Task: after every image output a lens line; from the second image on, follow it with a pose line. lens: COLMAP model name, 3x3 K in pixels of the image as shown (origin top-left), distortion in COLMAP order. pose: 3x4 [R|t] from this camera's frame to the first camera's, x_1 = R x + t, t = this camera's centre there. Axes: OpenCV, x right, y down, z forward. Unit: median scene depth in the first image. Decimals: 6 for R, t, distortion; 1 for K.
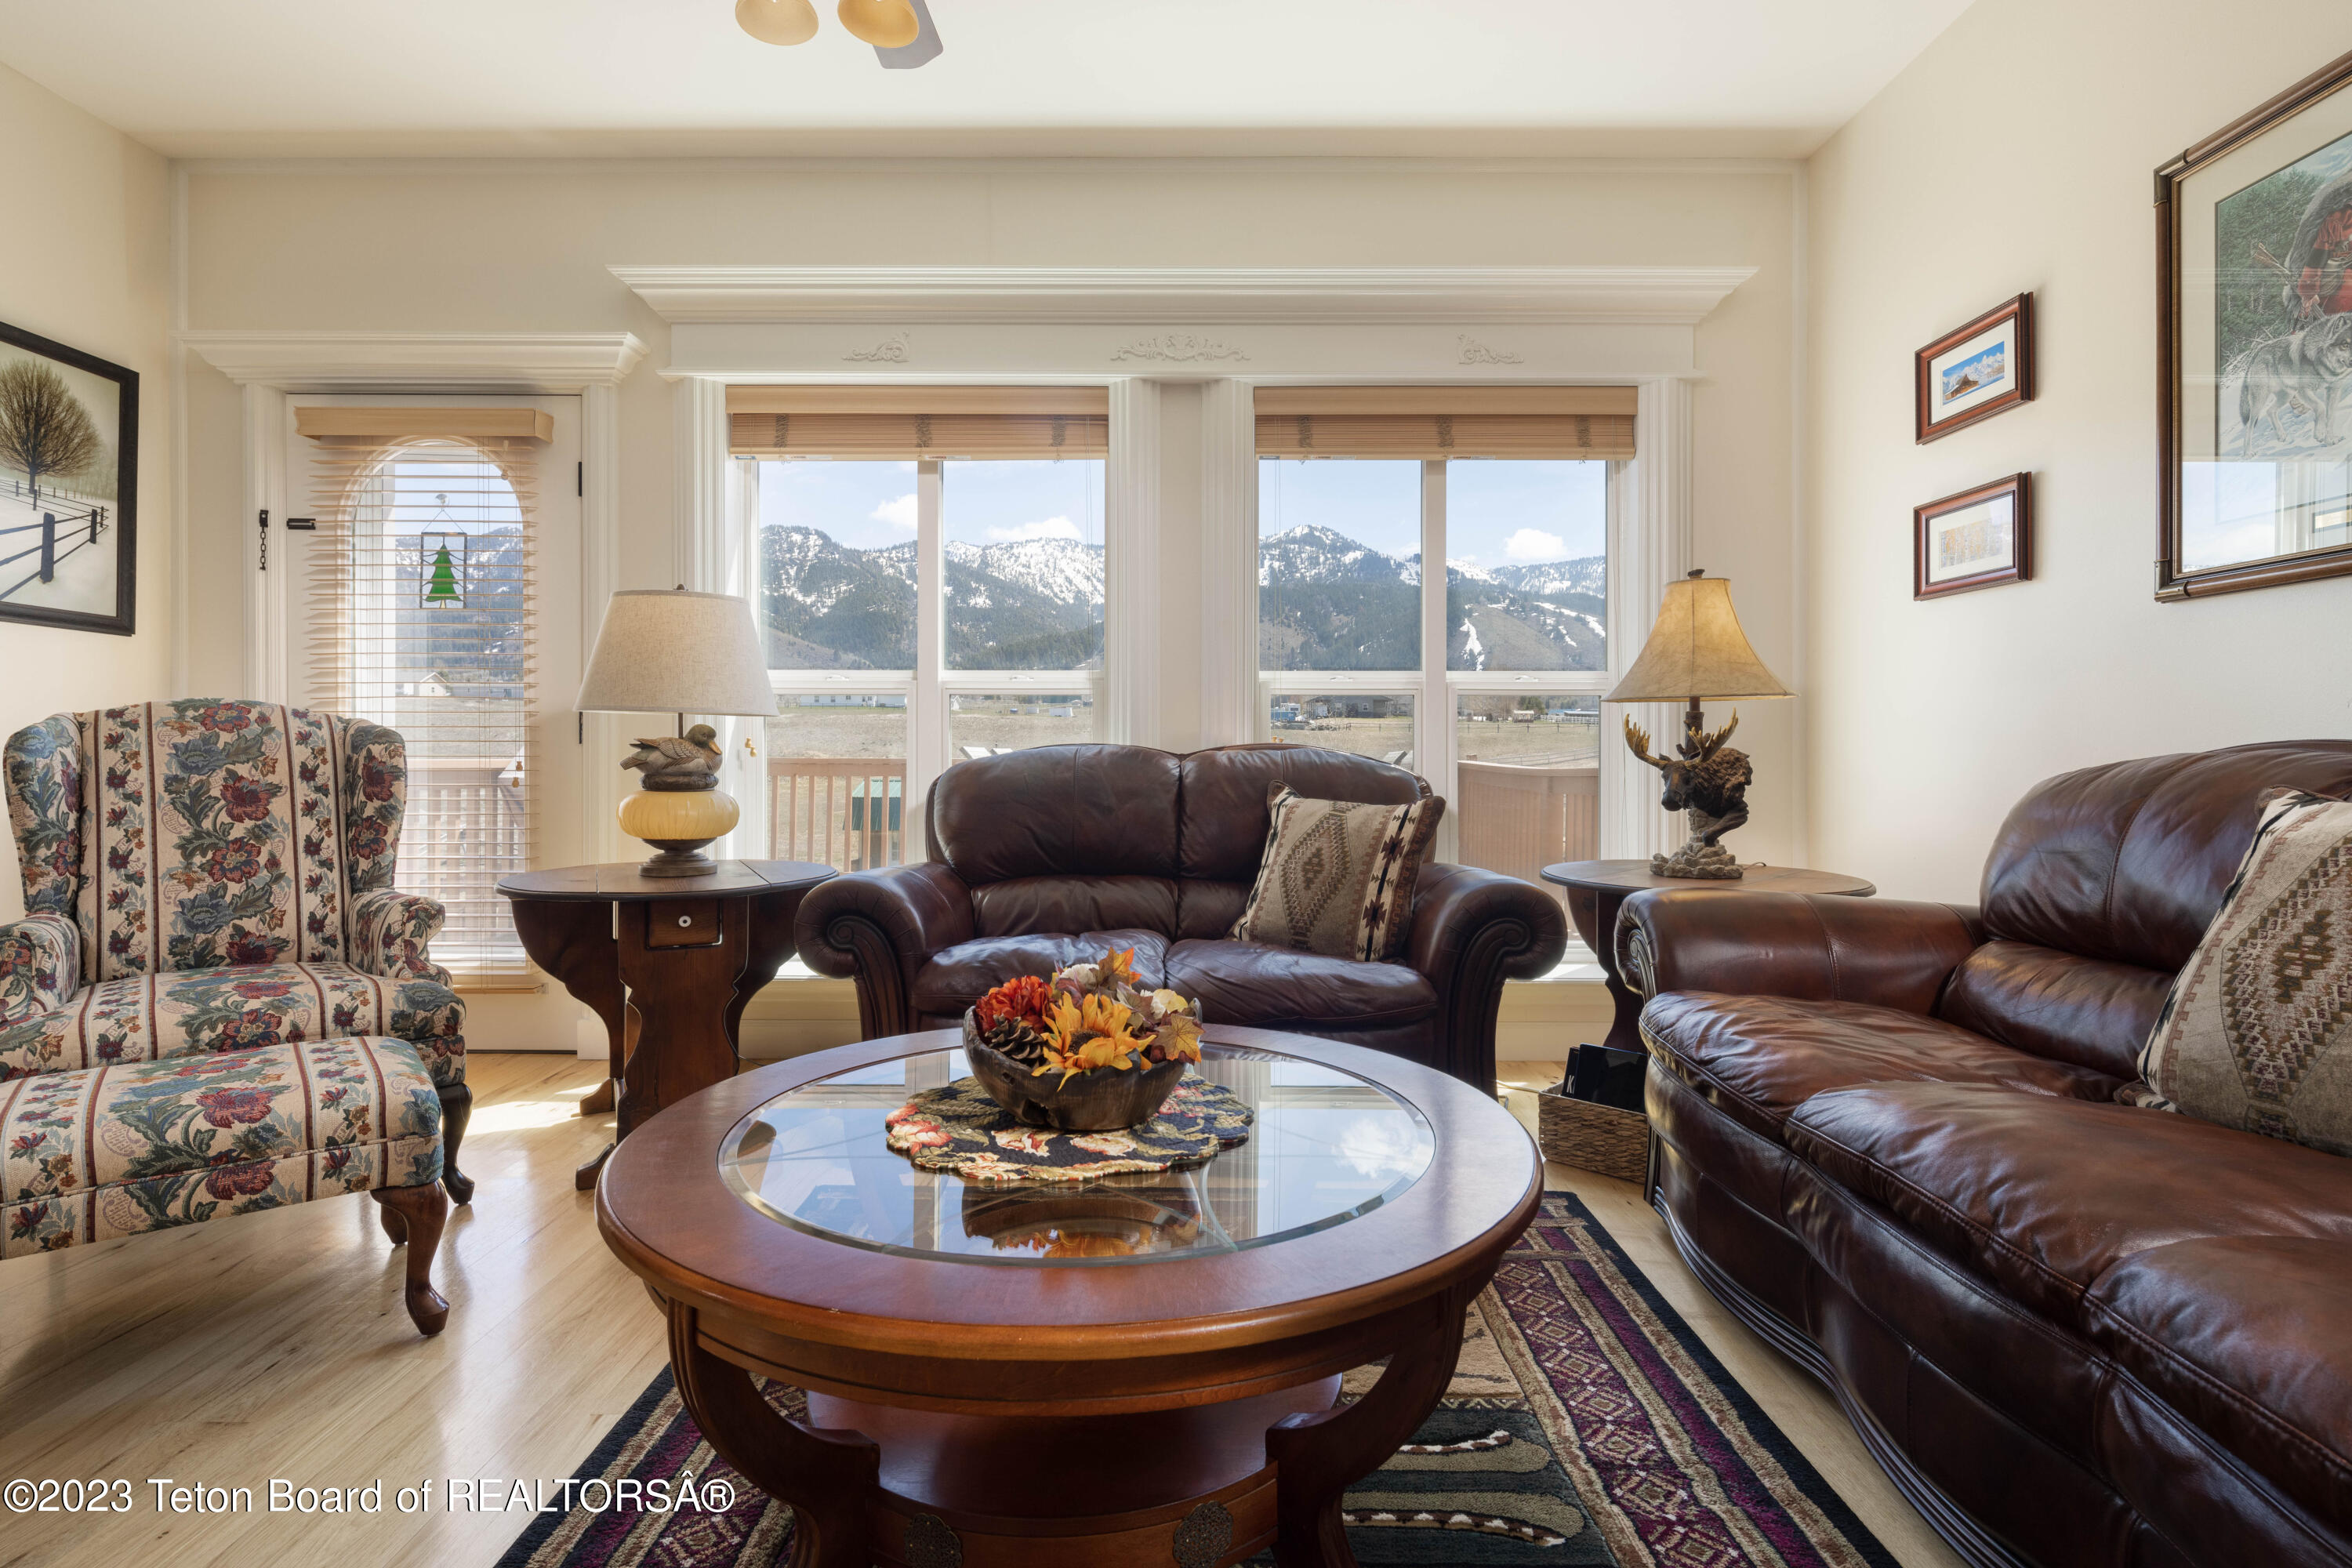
lens RADIAL K [[1144.8, 0, 1175.8], [0, 1144.8, 782.3], [0, 0, 1]] dist [0.004082, -0.003038]
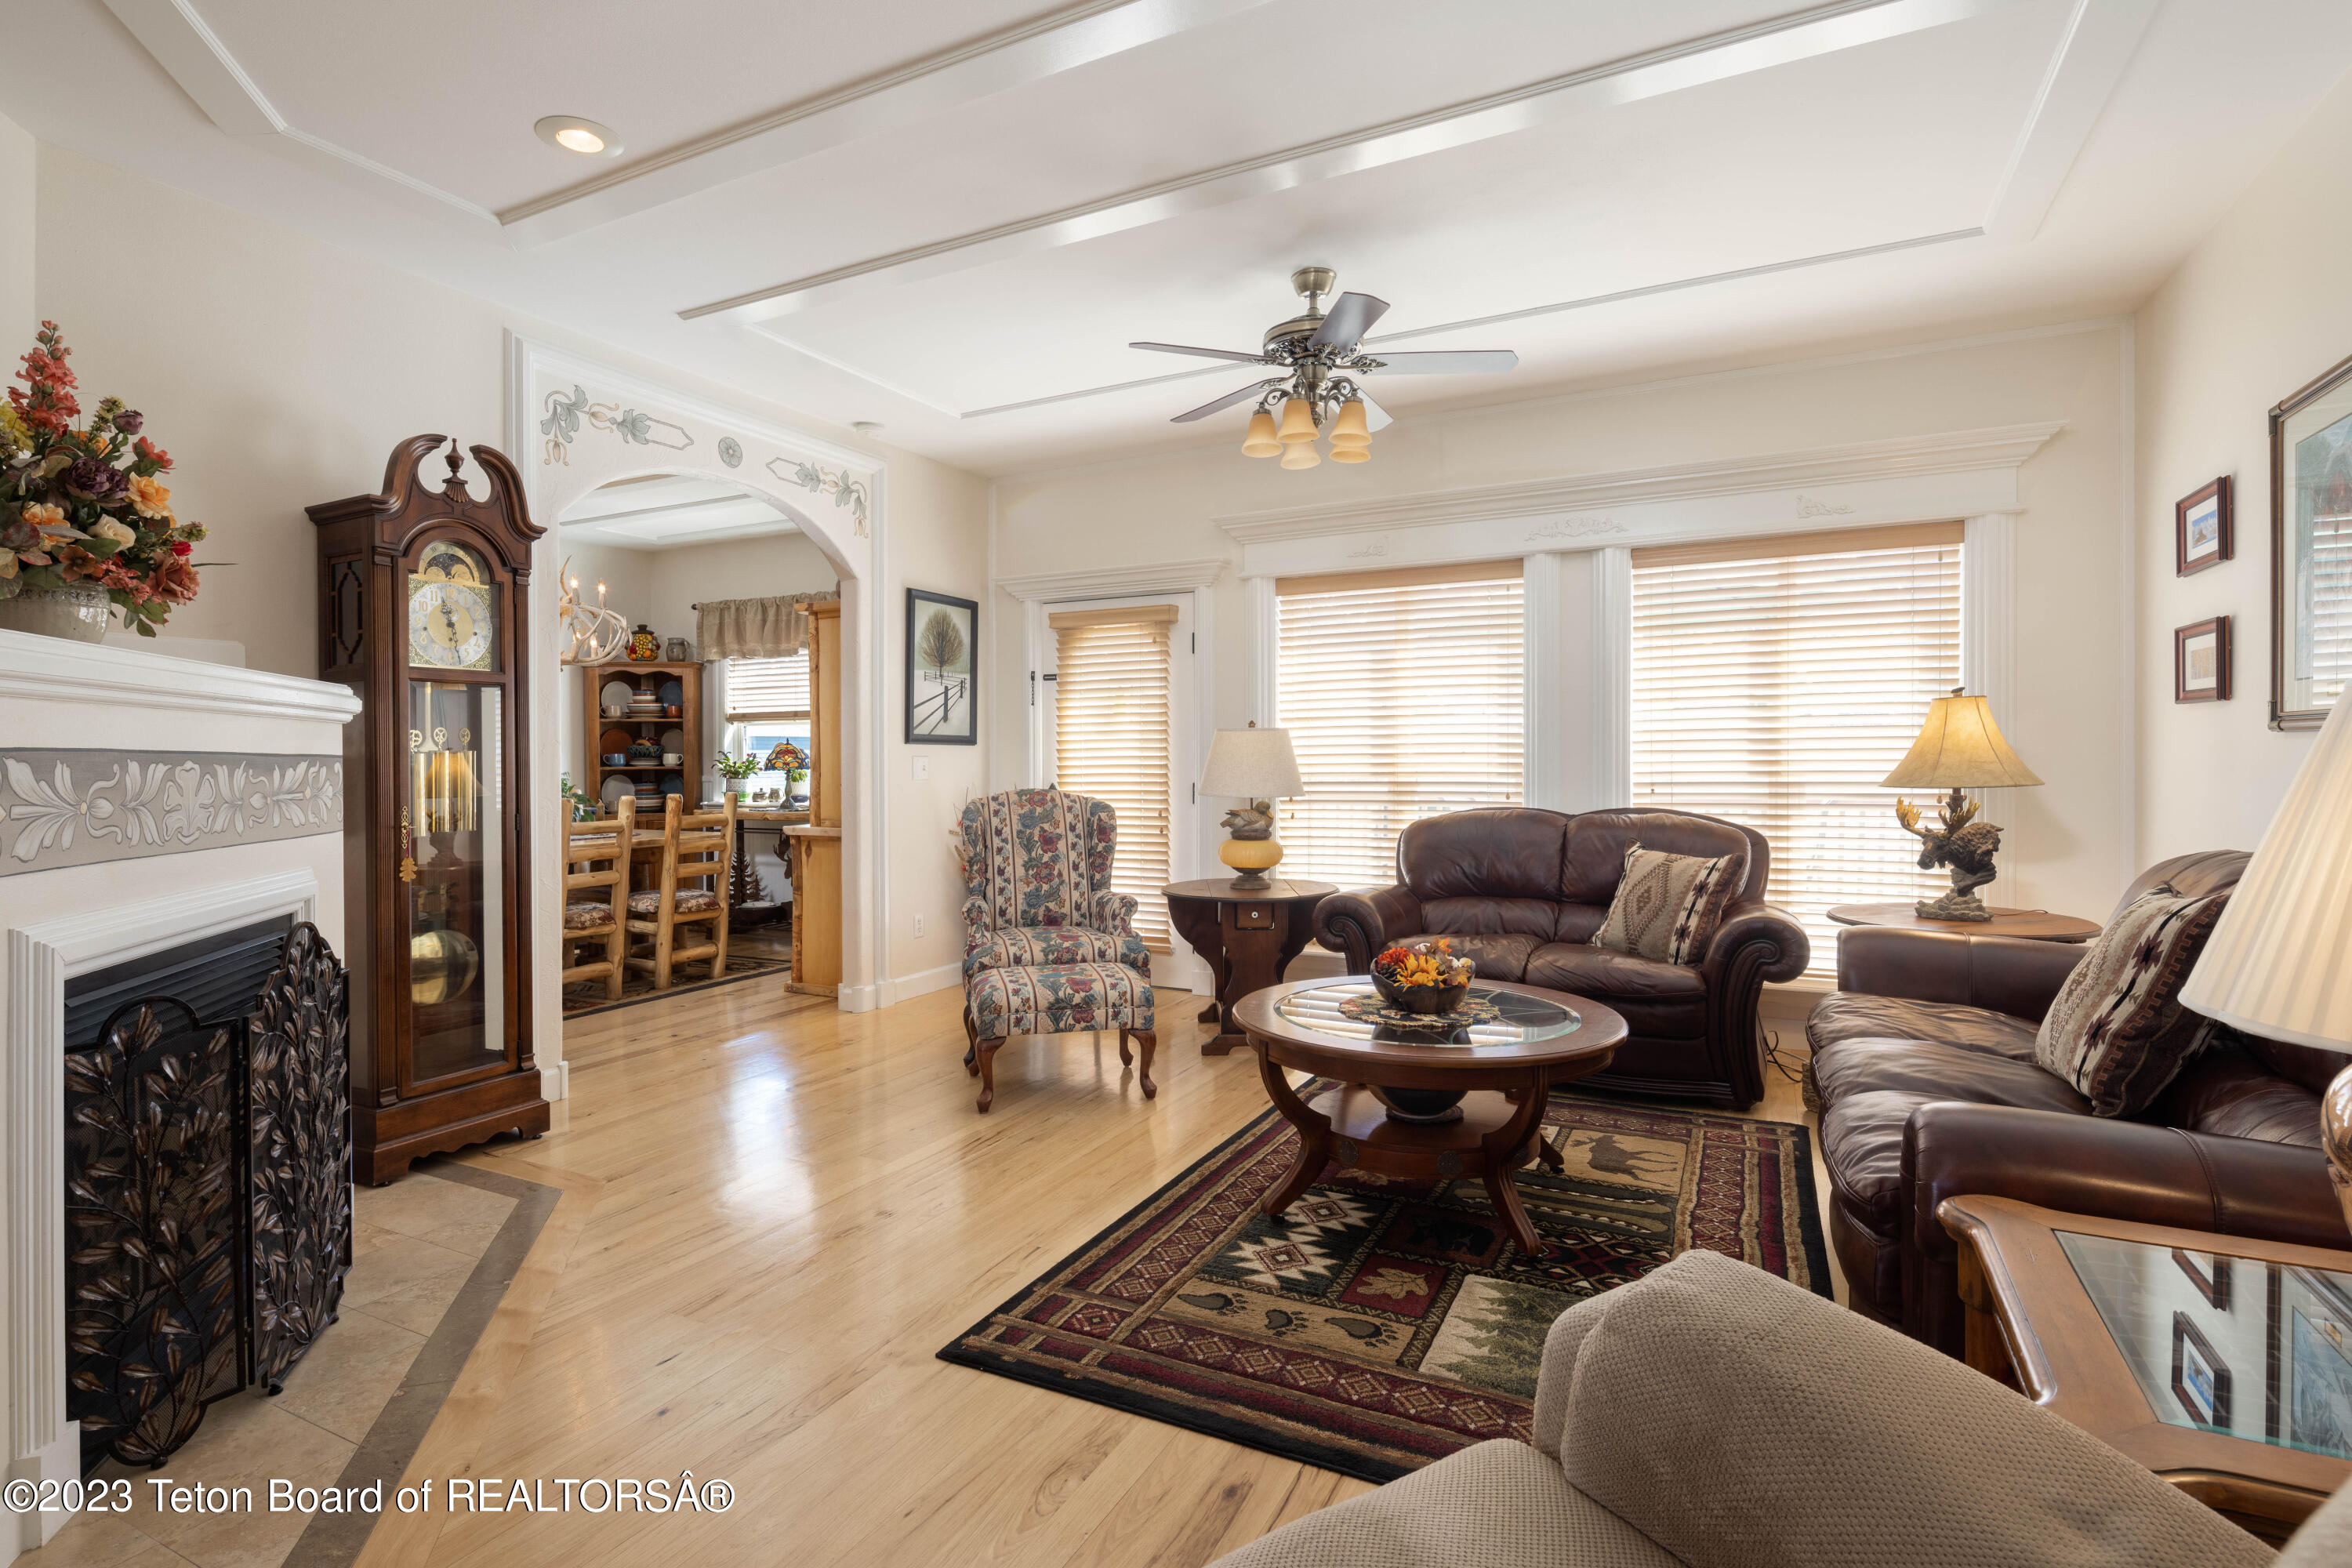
lens RADIAL K [[1144.8, 0, 1168.5], [0, 1144.8, 771.3], [0, 0, 1]] dist [0.004082, -0.003038]
pose [[0.893102, -0.006795, -0.449803, 0.250026], [0.001697, 0.999930, -0.011735, -0.079631], [0.449851, 0.009717, 0.893051, -0.640604]]
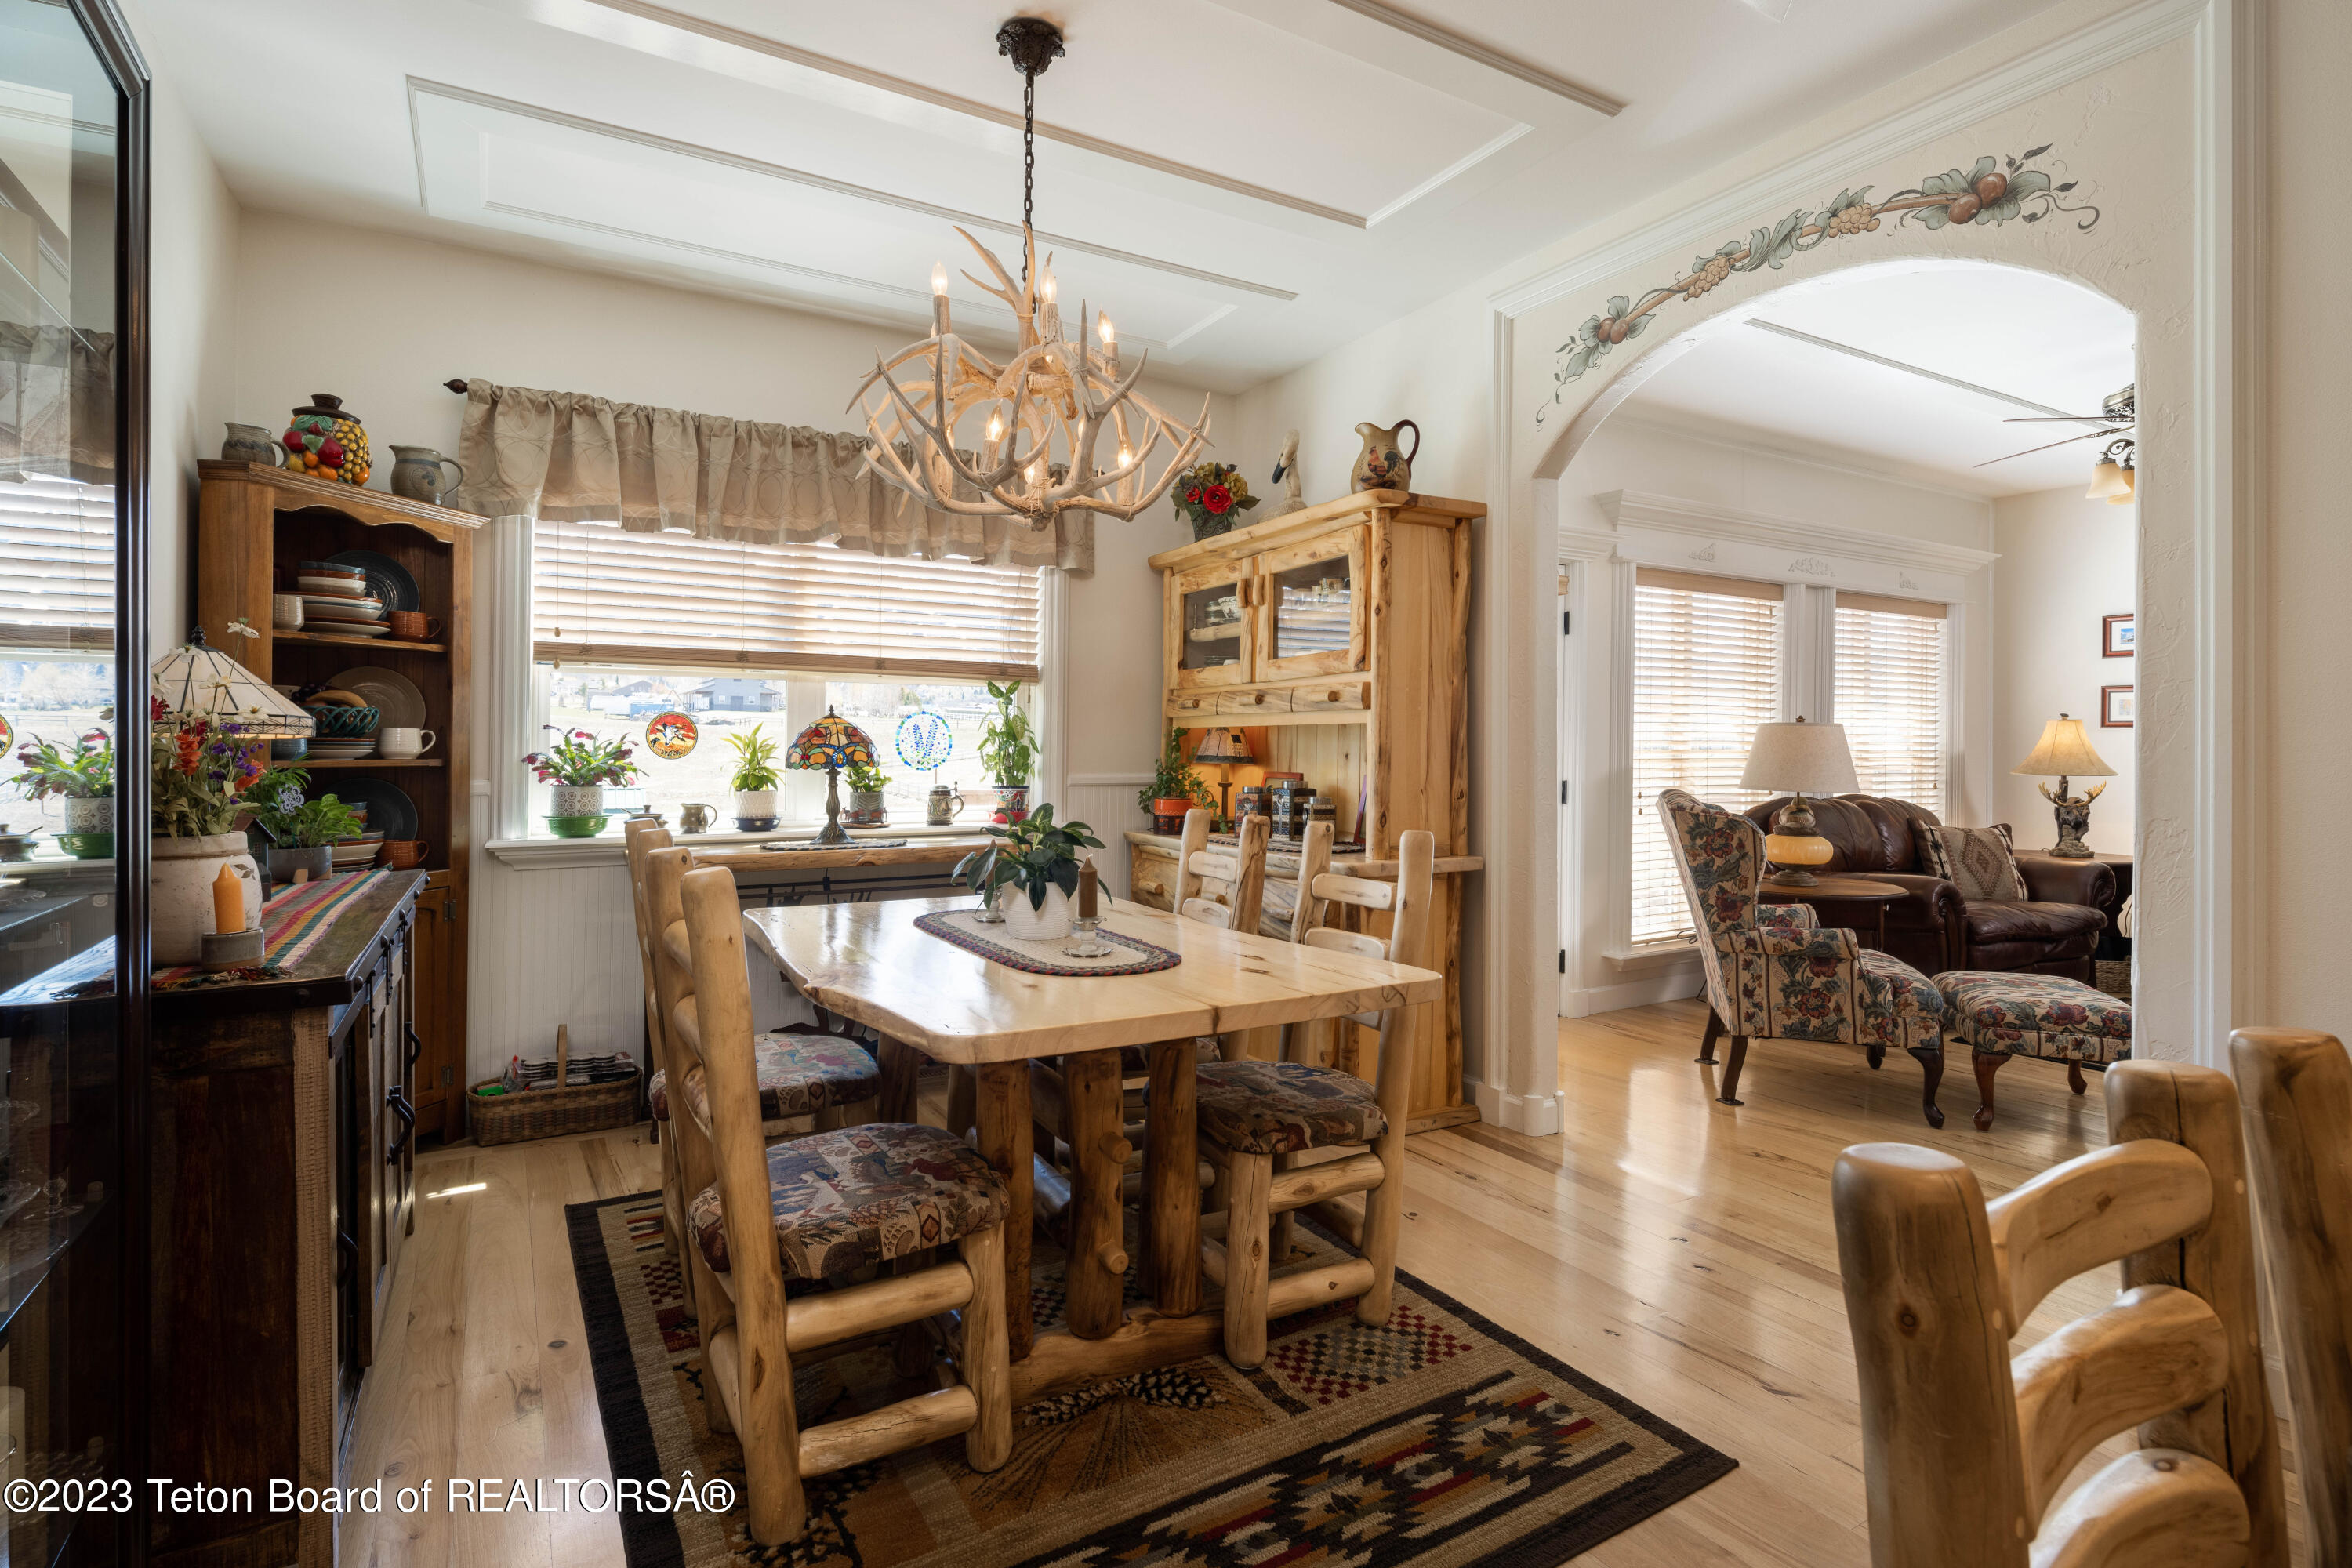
lens RADIAL K [[1144.8, 0, 1172.5], [0, 1144.8, 736.5], [0, 0, 1]] dist [0.004082, -0.003038]
pose [[0.862533, 0.003881, 0.505986, -2.226802], [0.013819, 0.999417, -0.031224, -0.105191], [-0.505812, 0.033924, 0.861976, -0.001996]]
